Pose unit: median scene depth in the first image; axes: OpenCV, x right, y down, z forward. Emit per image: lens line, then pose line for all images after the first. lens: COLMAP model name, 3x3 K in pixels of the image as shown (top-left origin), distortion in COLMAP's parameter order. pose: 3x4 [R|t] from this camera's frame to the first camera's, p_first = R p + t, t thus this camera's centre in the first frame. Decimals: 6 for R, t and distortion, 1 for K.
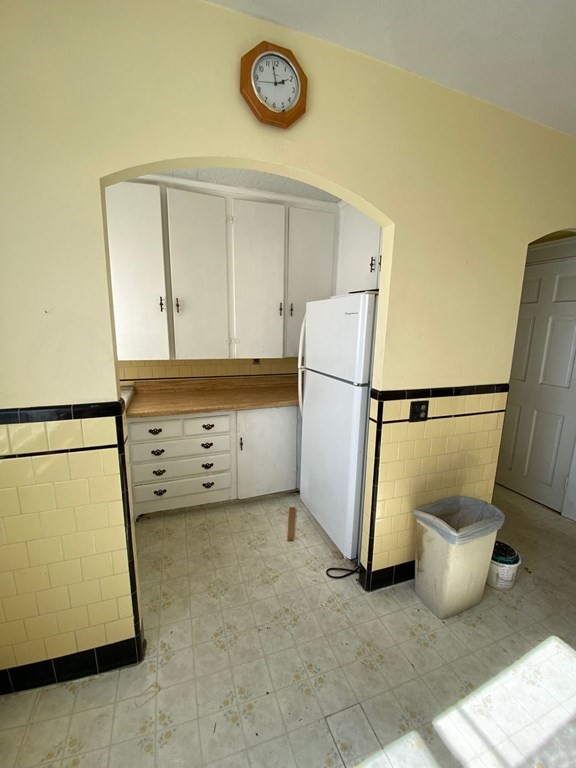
lens RADIAL K [[313.8, 0, 289.2], [0, 313.8, 378.9], [0, 0, 1]] dist [-0.002404, -0.001826]
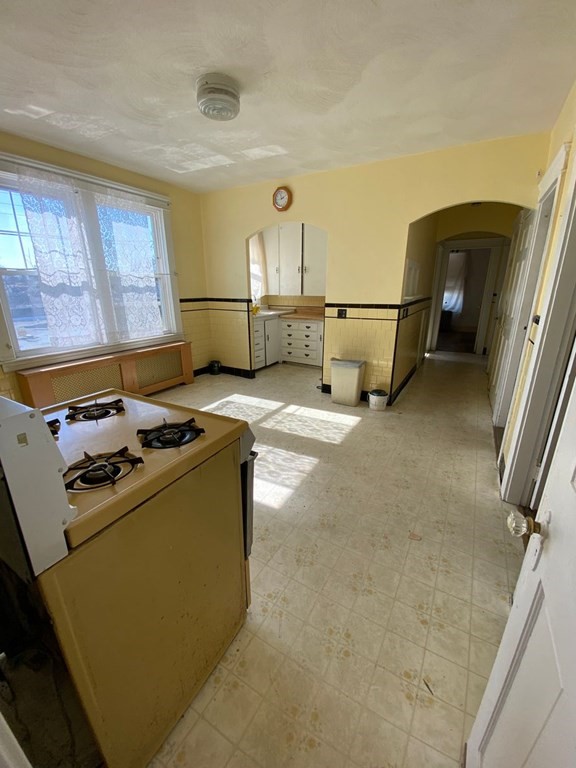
lens RADIAL K [[313.8, 0, 286.4], [0, 313.8, 385.8], [0, 0, 1]] dist [-0.002404, -0.001826]
pose [[0.622830, 0.212999, -0.752804, 1.740286], [-0.113156, 0.976633, 0.182710, 0.213329], [0.774131, -0.028613, 0.632379, -0.650525]]
